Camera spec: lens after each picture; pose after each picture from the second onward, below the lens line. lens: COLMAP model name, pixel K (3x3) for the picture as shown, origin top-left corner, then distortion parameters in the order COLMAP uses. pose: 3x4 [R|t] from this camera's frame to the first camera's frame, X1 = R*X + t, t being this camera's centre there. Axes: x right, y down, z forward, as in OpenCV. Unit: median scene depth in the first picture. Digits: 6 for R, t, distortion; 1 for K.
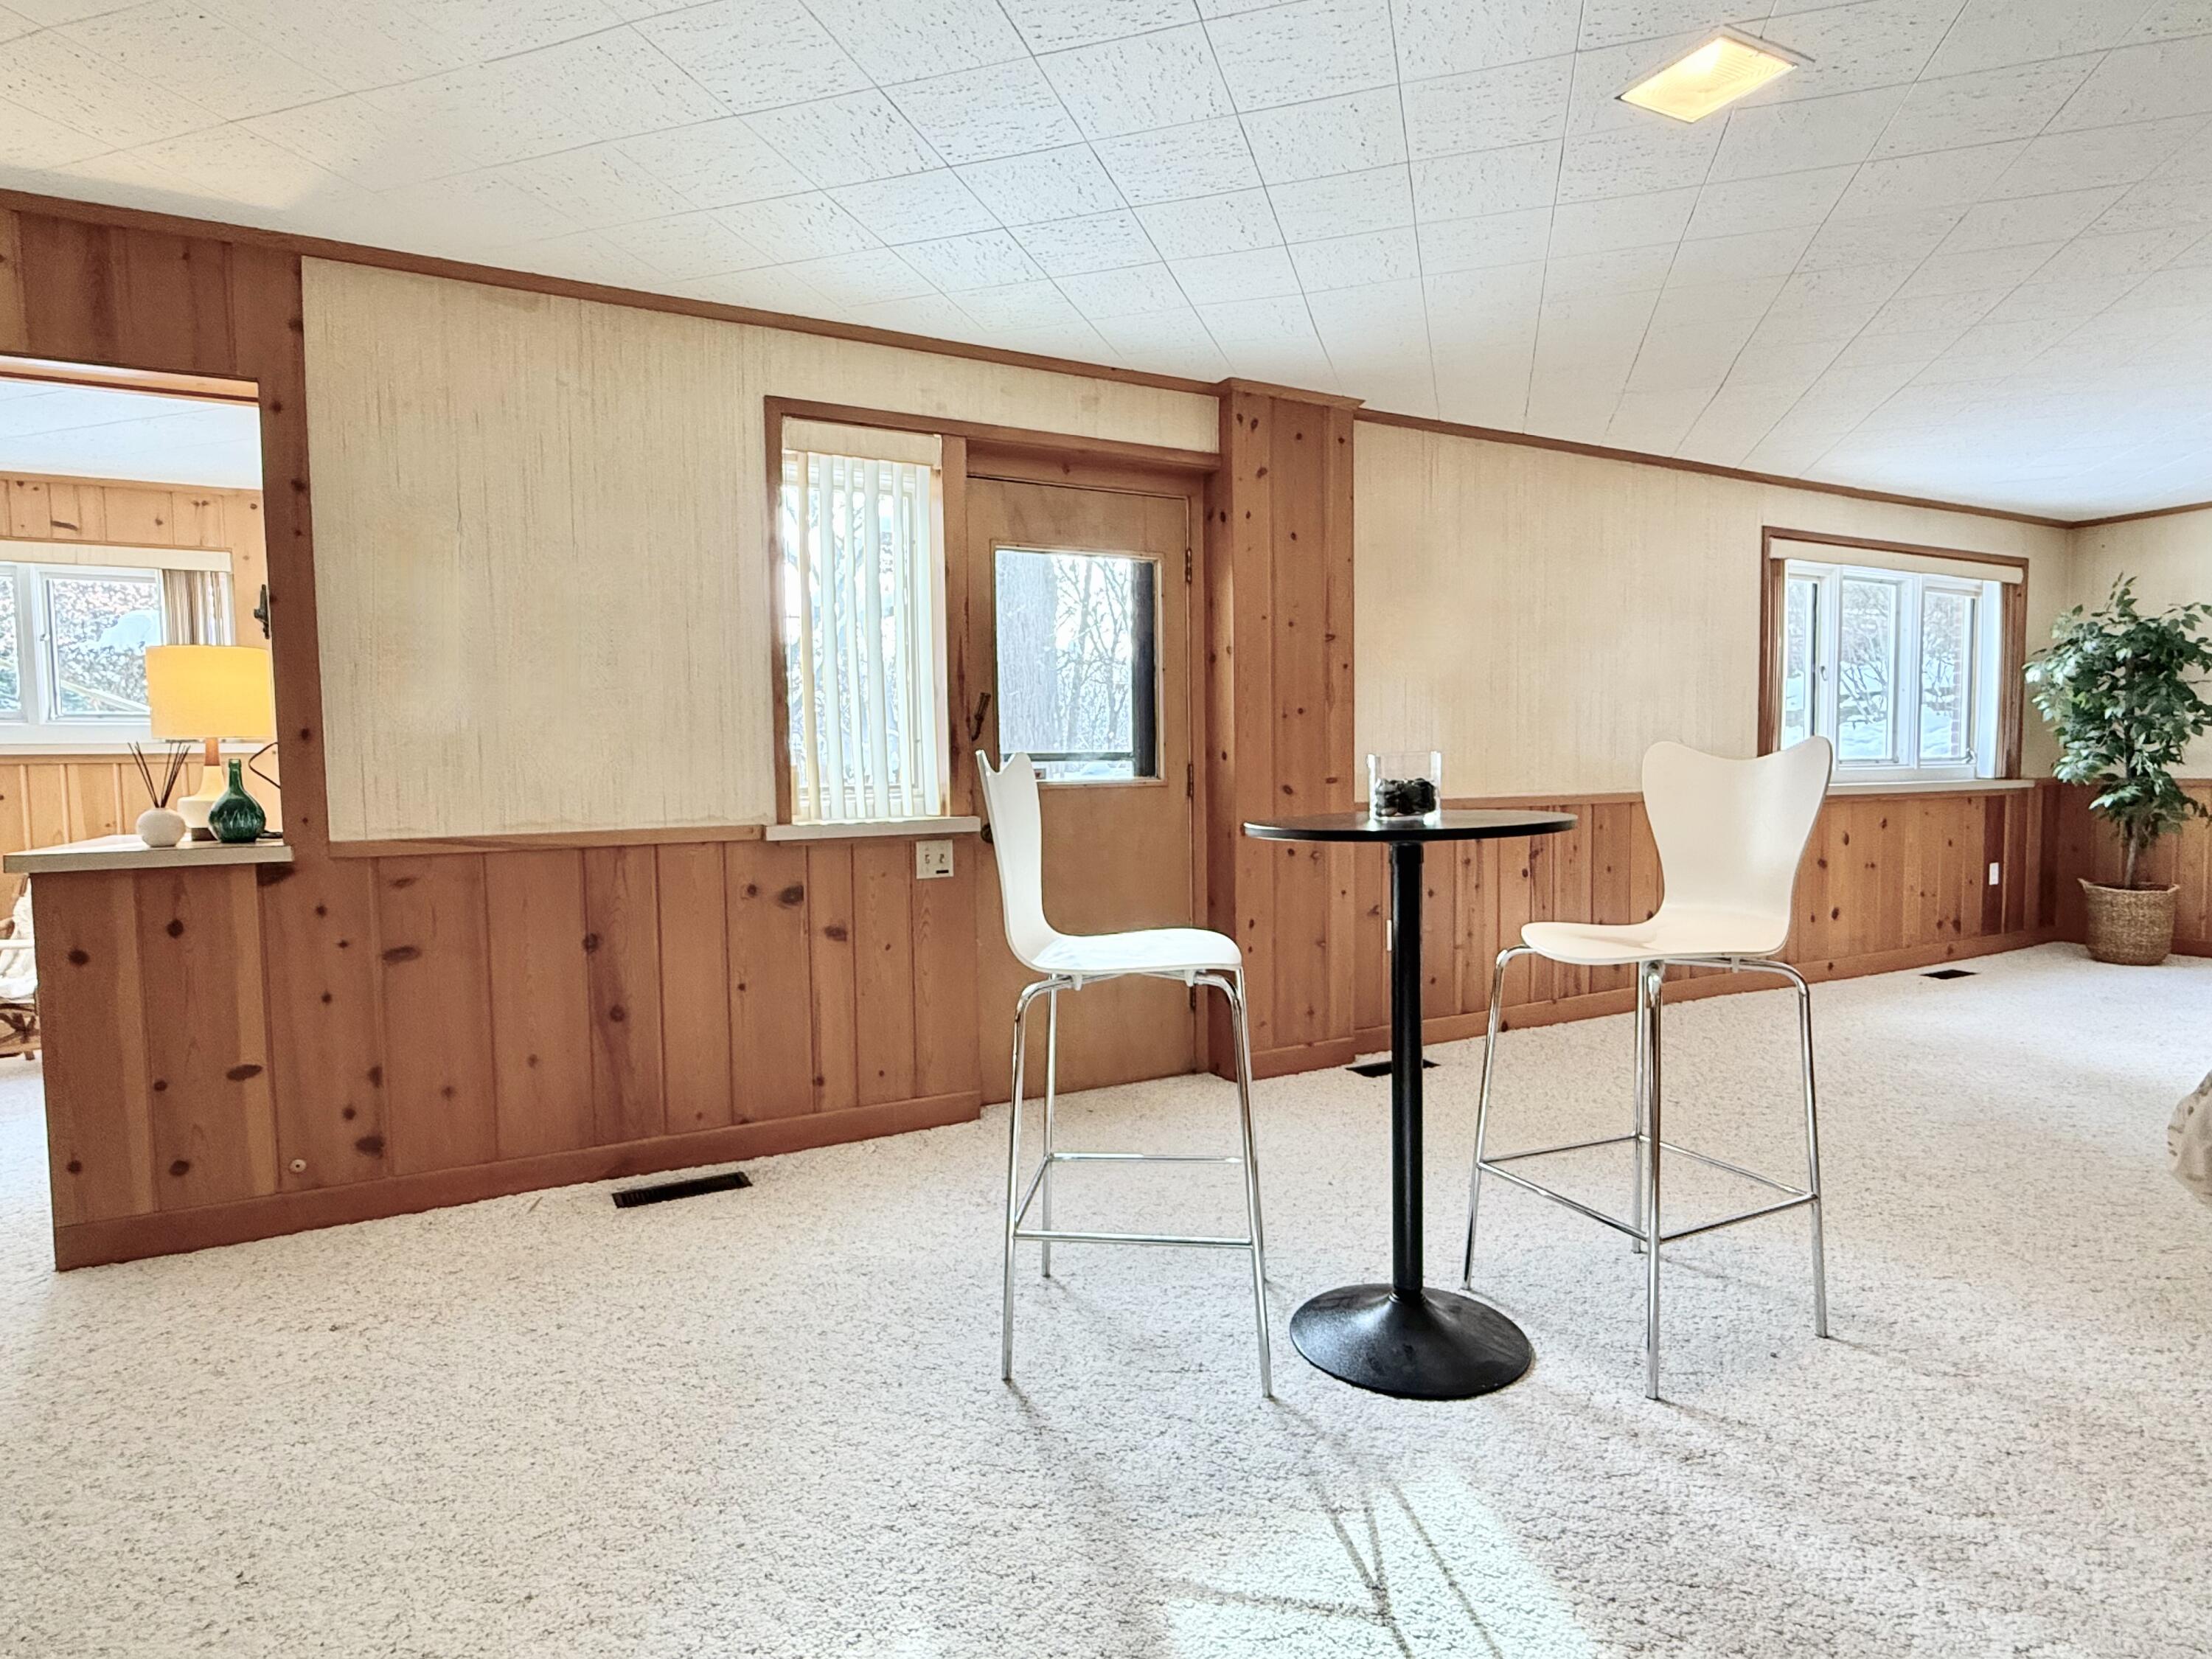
lens RADIAL K [[1180.5, 0, 1108.0], [0, 1180.5, 829.0], [0, 0, 1]] dist [0.001385, -0.001623]
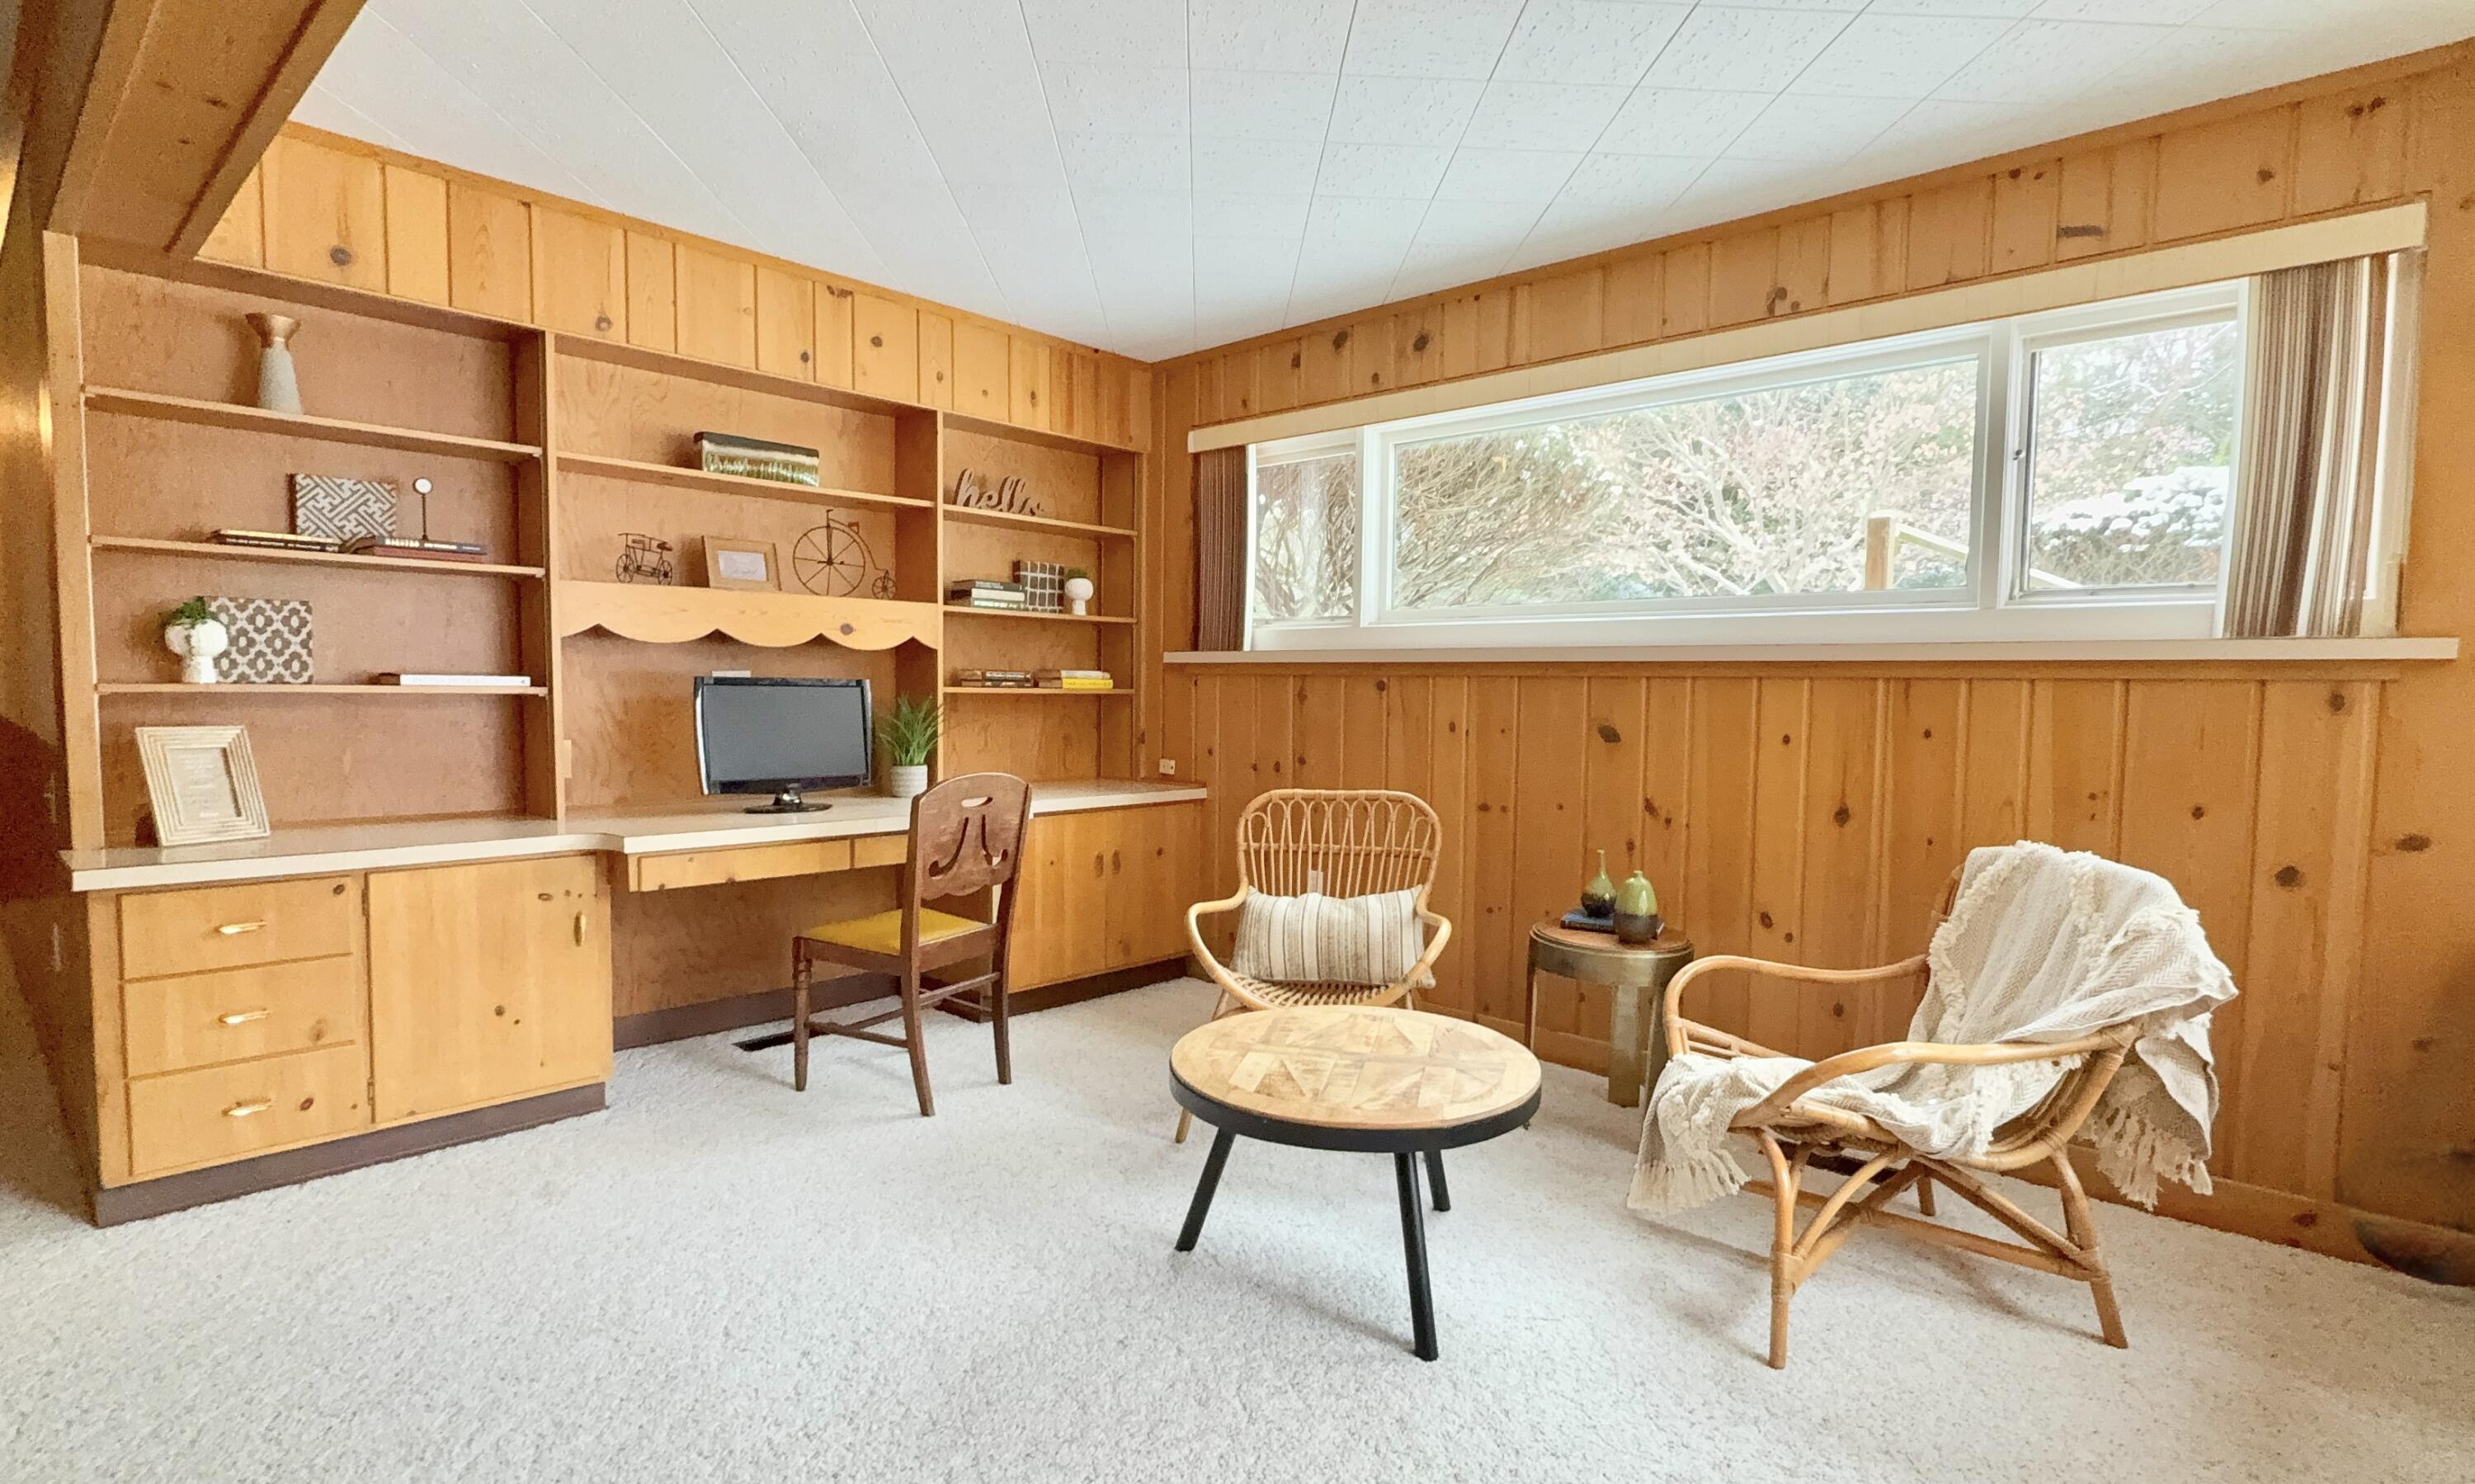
lens RADIAL K [[1228.9, 0, 1243.9], [0, 1228.9, 752.4], [0, 0, 1]] dist [0.002532, 0.000286]
pose [[0.328612, 0.071475, -0.941757, -0.552366], [-0.072157, 0.996118, 0.050423, -0.027874], [0.941705, 0.051385, 0.332493, 0.556995]]
